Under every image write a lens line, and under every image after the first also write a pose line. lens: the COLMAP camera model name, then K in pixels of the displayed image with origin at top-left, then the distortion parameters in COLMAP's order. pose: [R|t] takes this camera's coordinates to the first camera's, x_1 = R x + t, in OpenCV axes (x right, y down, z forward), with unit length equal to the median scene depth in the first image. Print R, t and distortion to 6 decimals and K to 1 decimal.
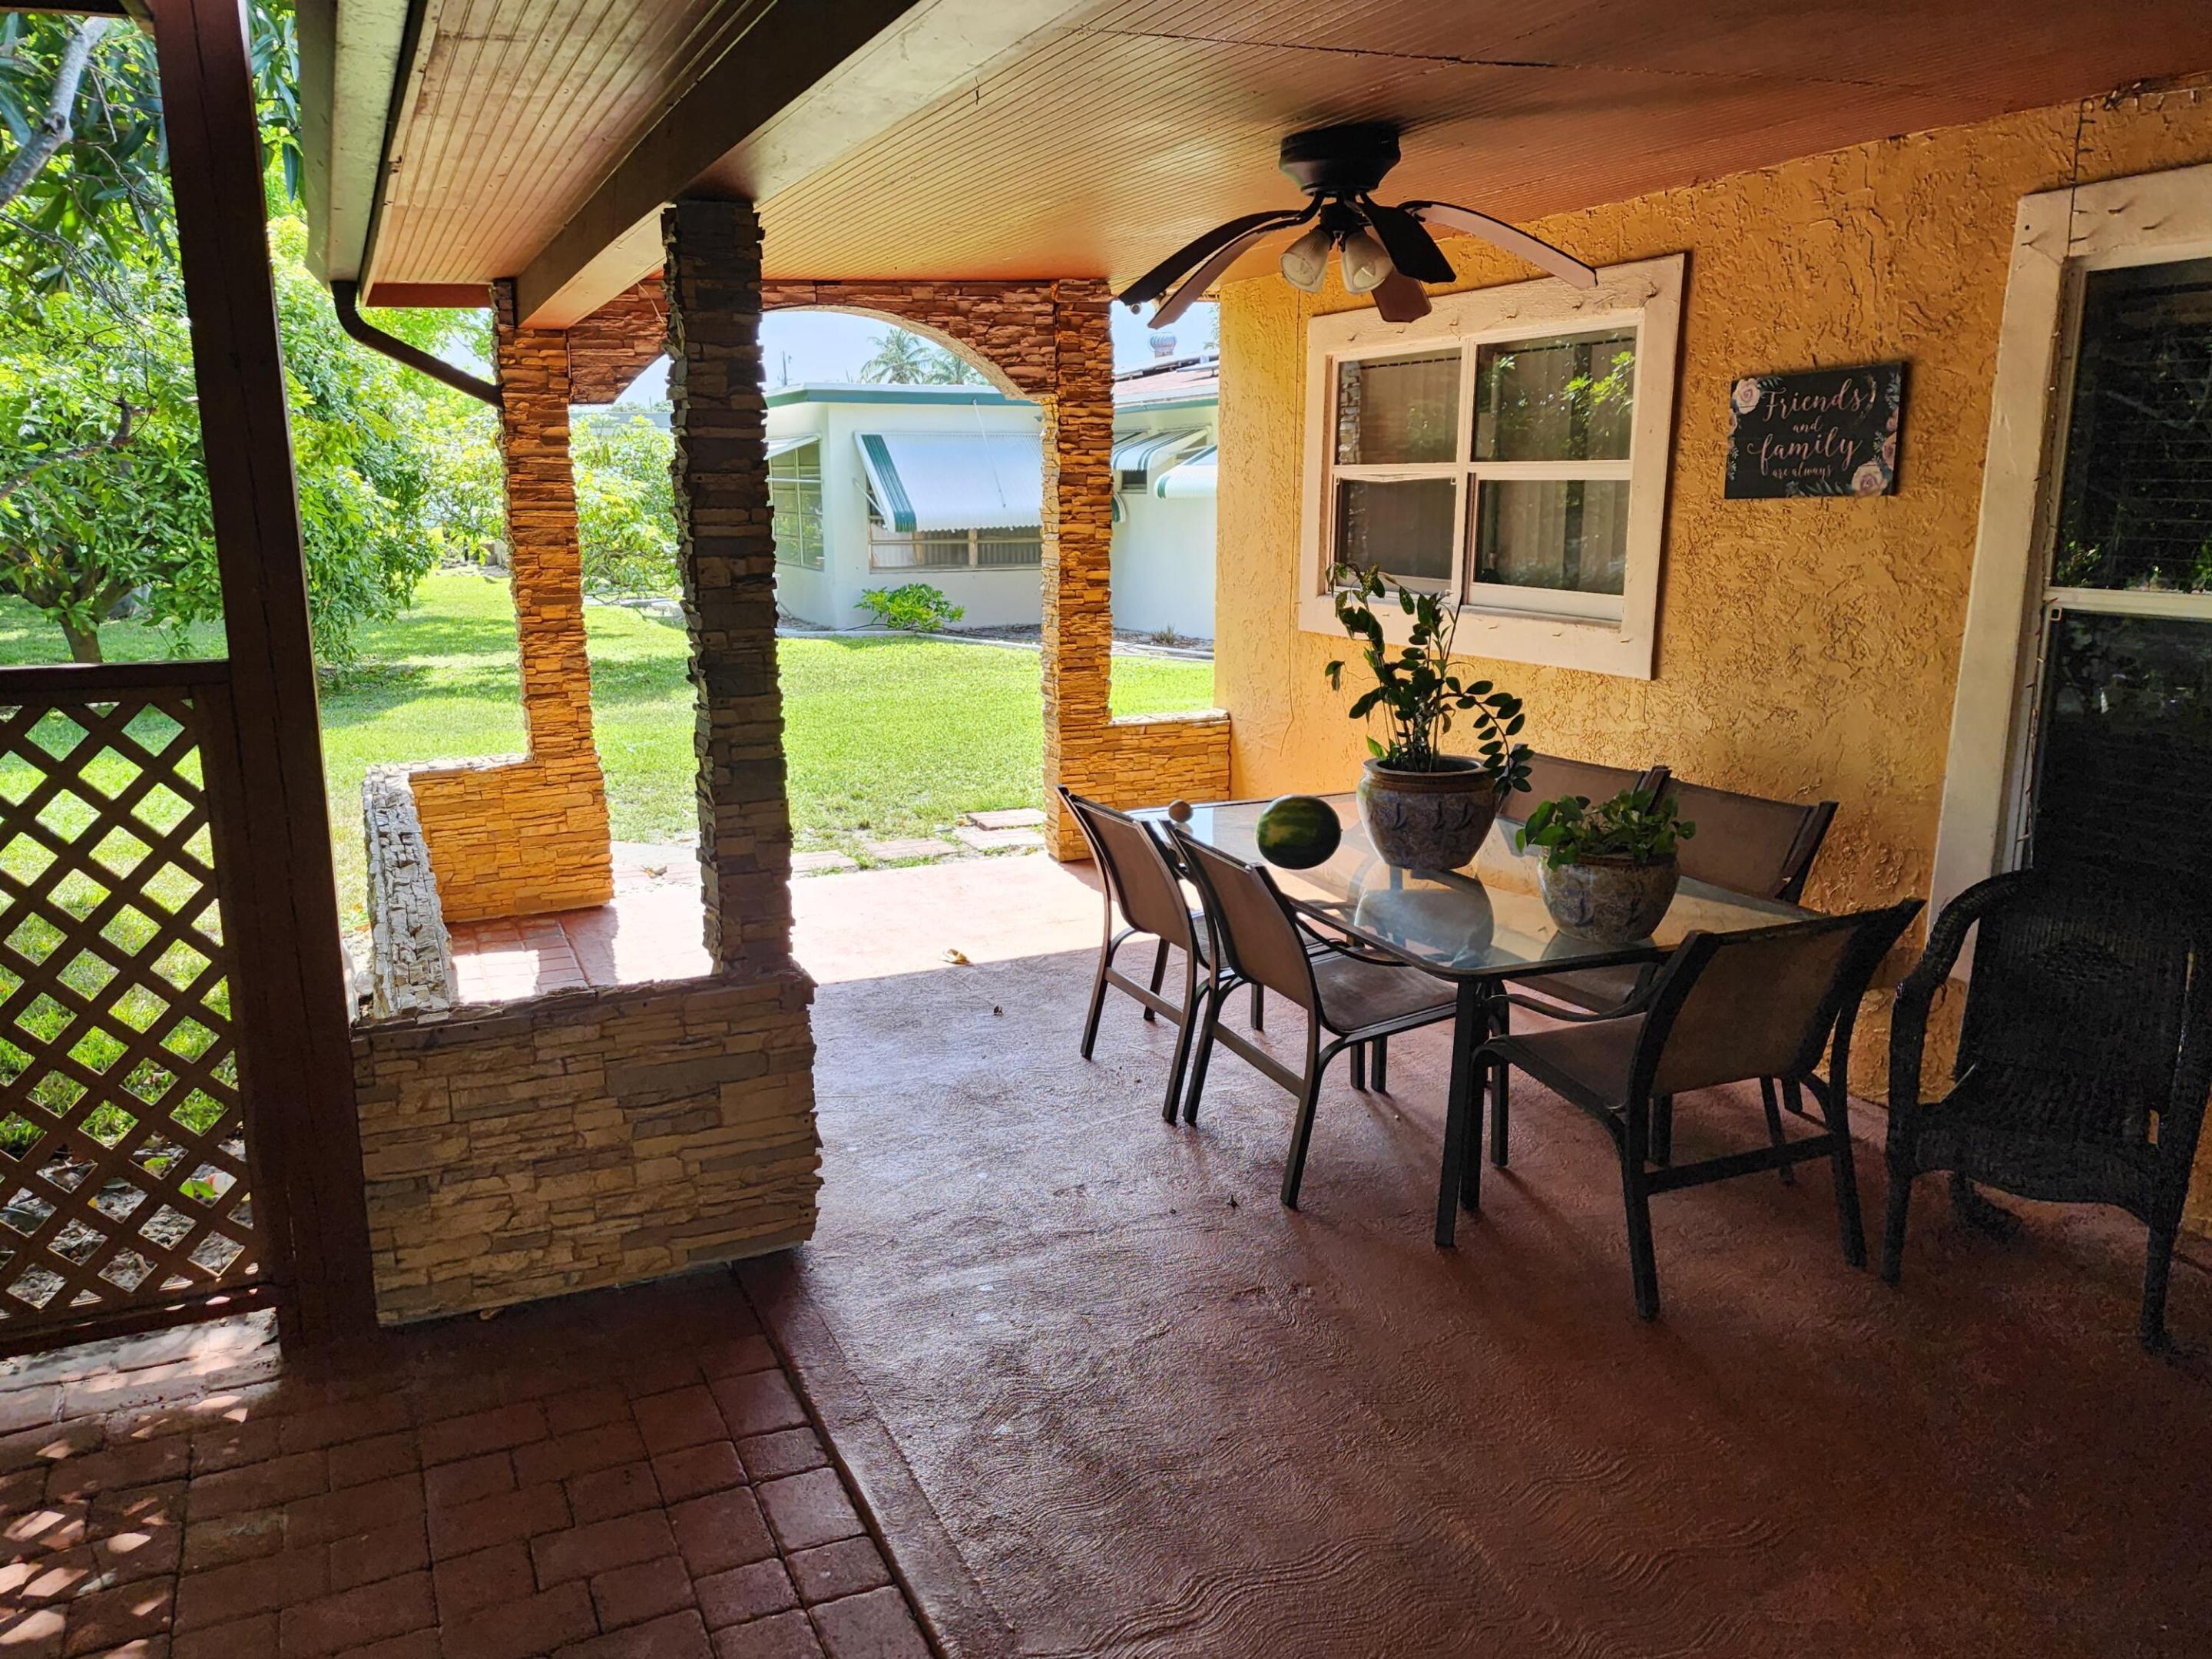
lens RADIAL K [[1685.8, 0, 1104.6], [0, 1685.8, 870.6], [0, 0, 1]] dist [0.024552, -0.003032]
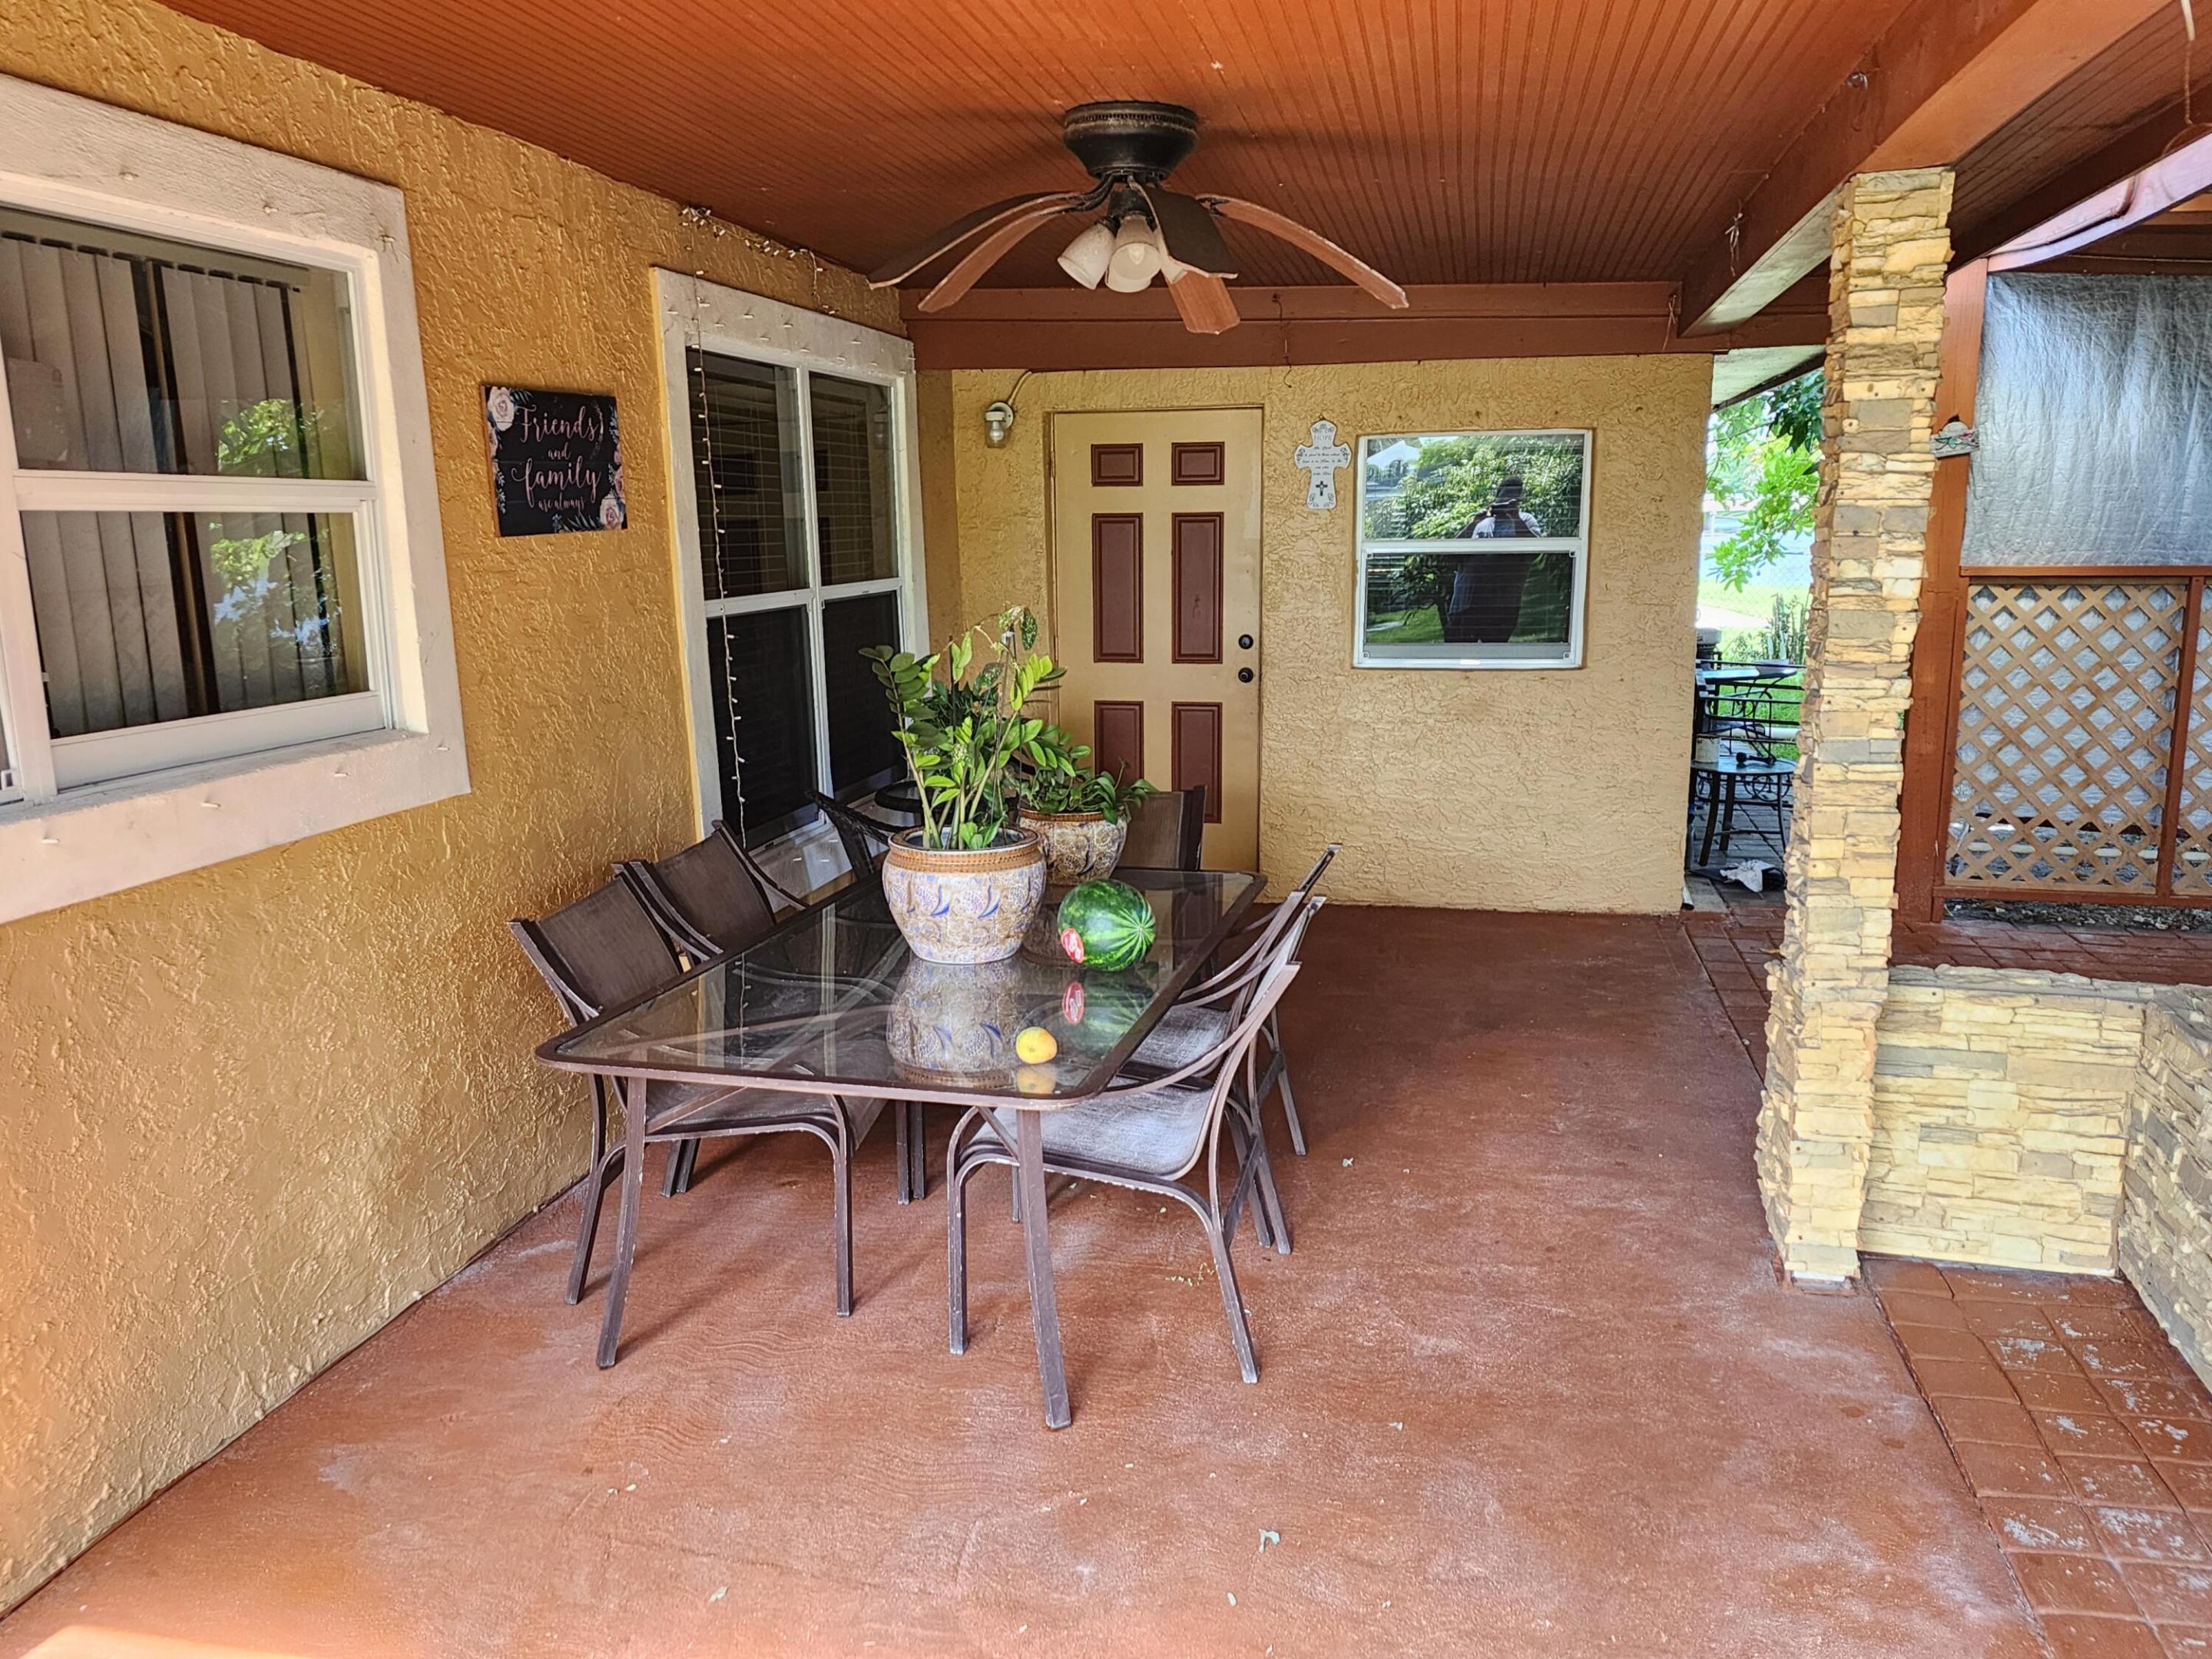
lens RADIAL K [[1679.6, 0, 1100.4], [0, 1679.6, 870.0], [0, 0, 1]] dist [0.028725, -0.007713]
pose [[-0.803867, -0.116600, 0.583269, -0.351559], [0.141987, 0.914634, 0.378530, -0.353531], [-0.577614, 0.387105, -0.718688, 1.542876]]
